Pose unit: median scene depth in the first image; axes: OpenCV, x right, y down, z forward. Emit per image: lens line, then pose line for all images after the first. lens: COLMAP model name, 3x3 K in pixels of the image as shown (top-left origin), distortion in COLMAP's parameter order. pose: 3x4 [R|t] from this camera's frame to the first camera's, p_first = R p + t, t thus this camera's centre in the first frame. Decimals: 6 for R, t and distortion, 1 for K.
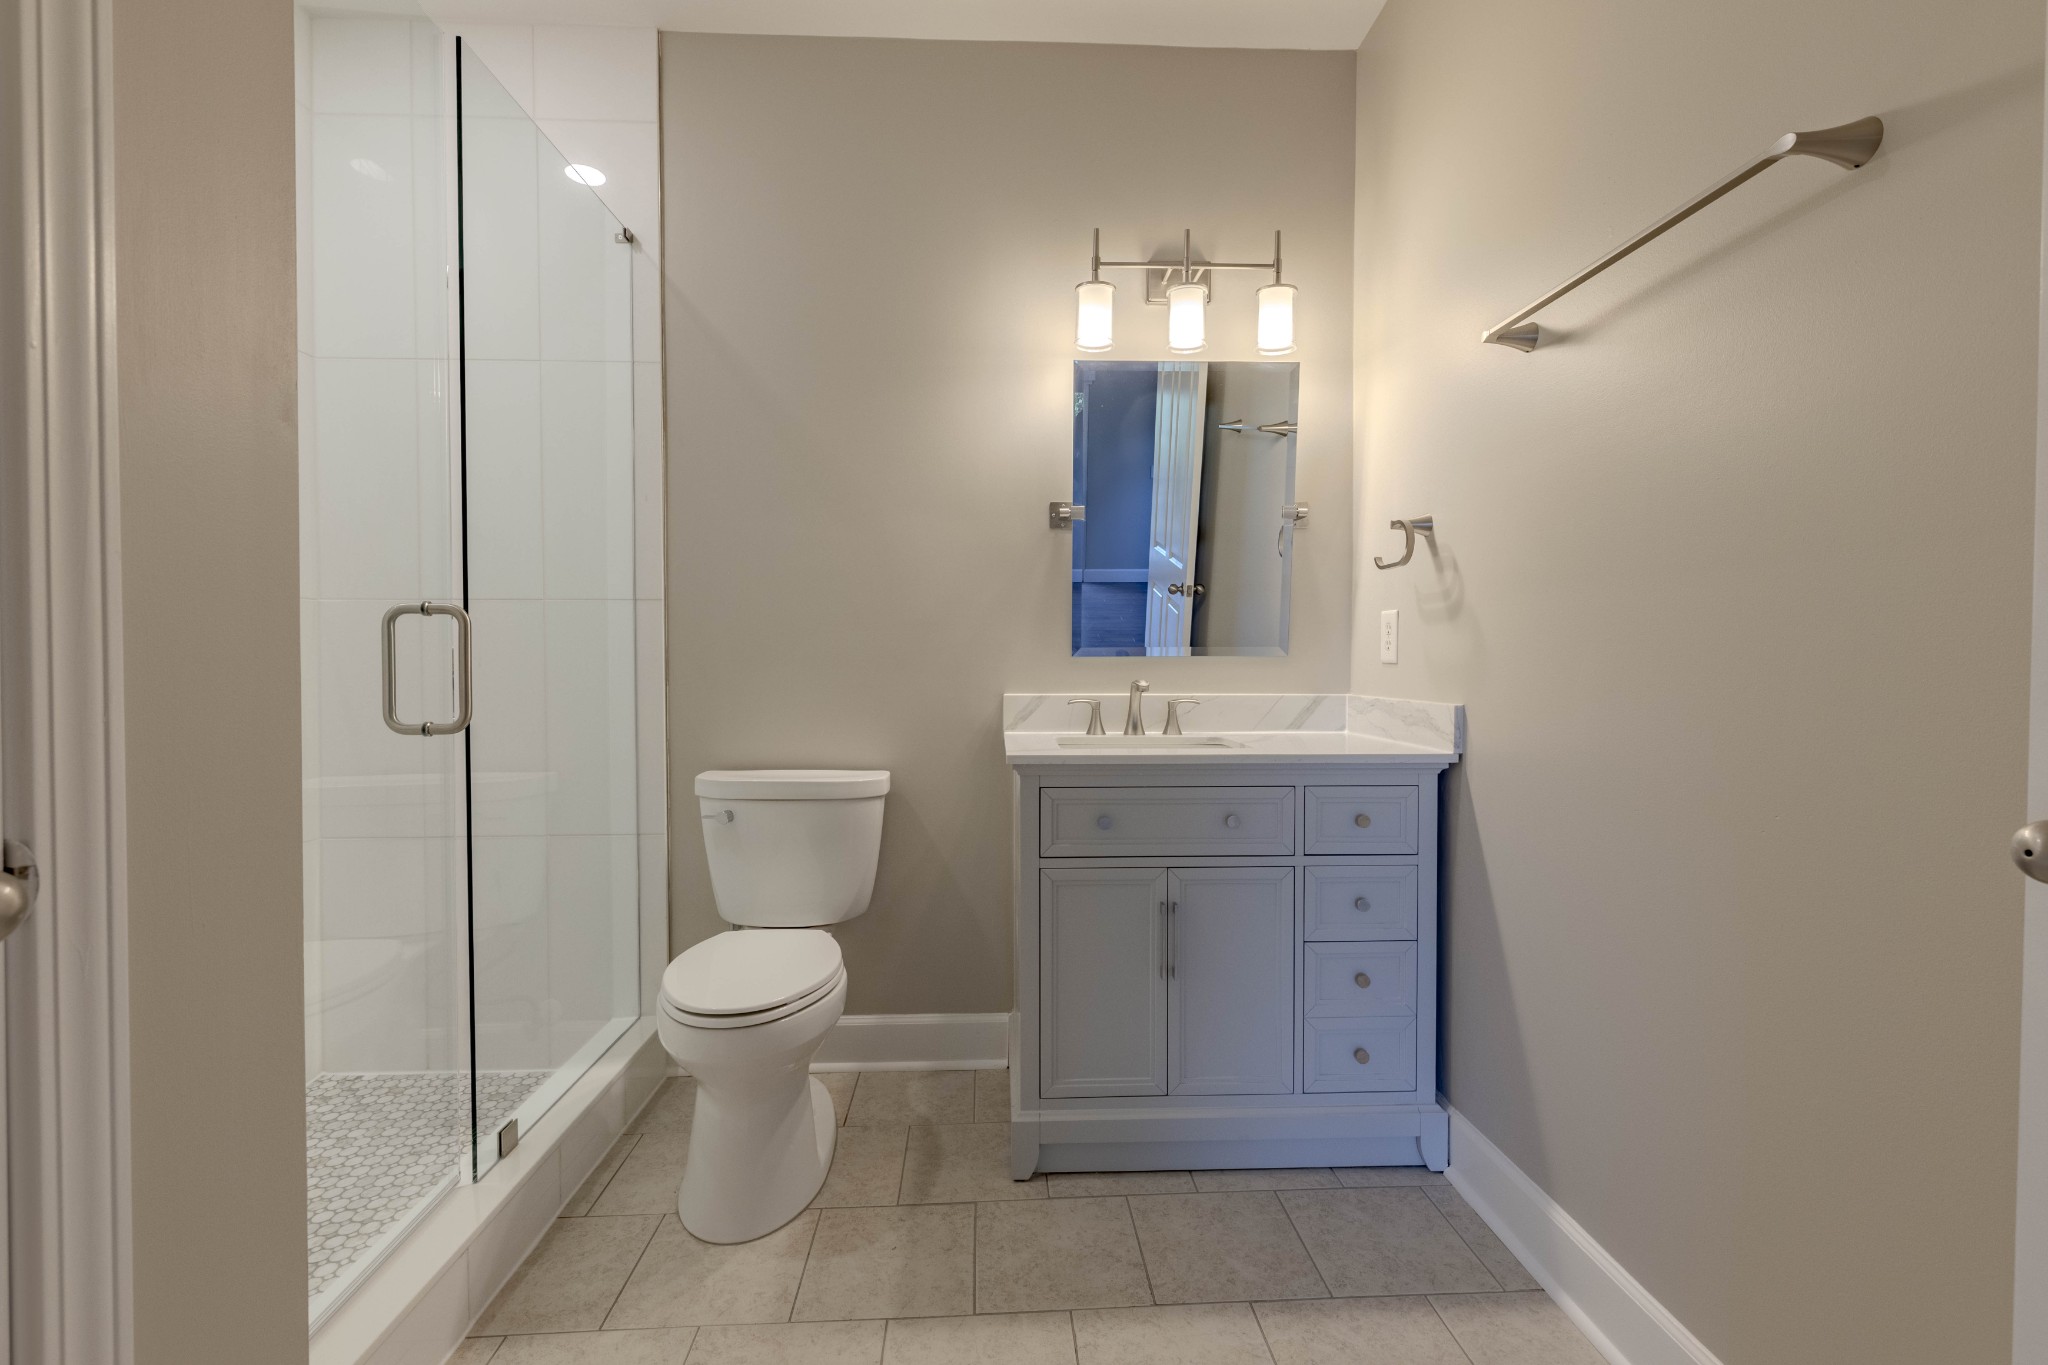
lens RADIAL K [[887.4, 0, 1030.7], [0, 887.4, 683.4], [0, 0, 1]] dist [-0.000873, 0.001623]
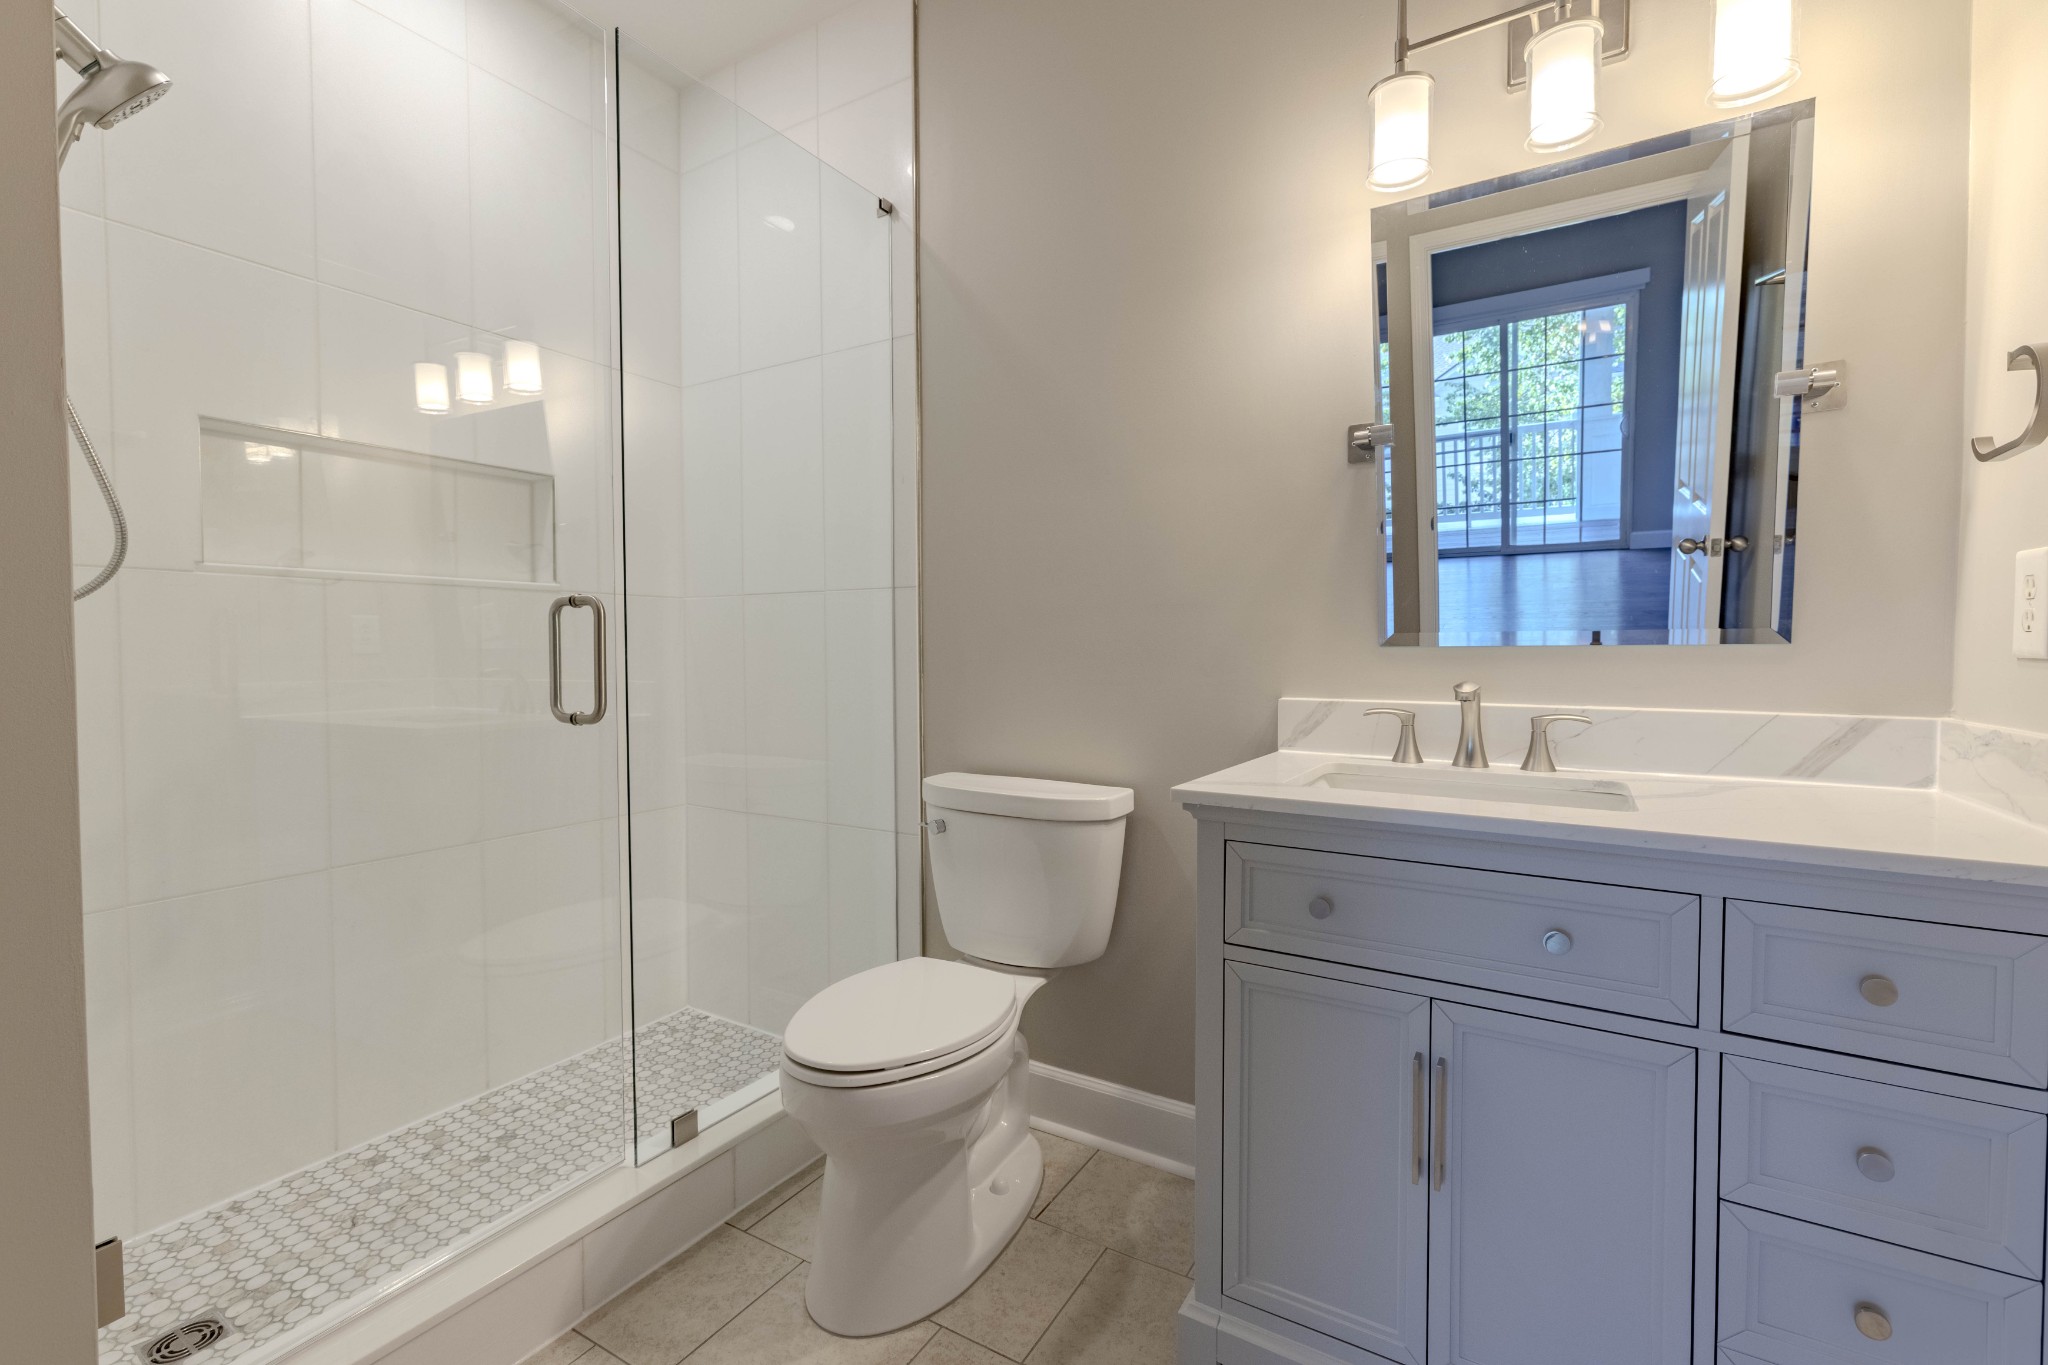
lens RADIAL K [[887.4, 0, 1019.8], [0, 887.4, 678.9], [0, 0, 1]] dist [-0.000873, 0.001623]
pose [[0.833001, 0.018714, -0.552955, 0.204455], [-0.015355, 0.999825, 0.010706, -0.008275], [0.553059, -0.000427, 0.833142, 0.283411]]
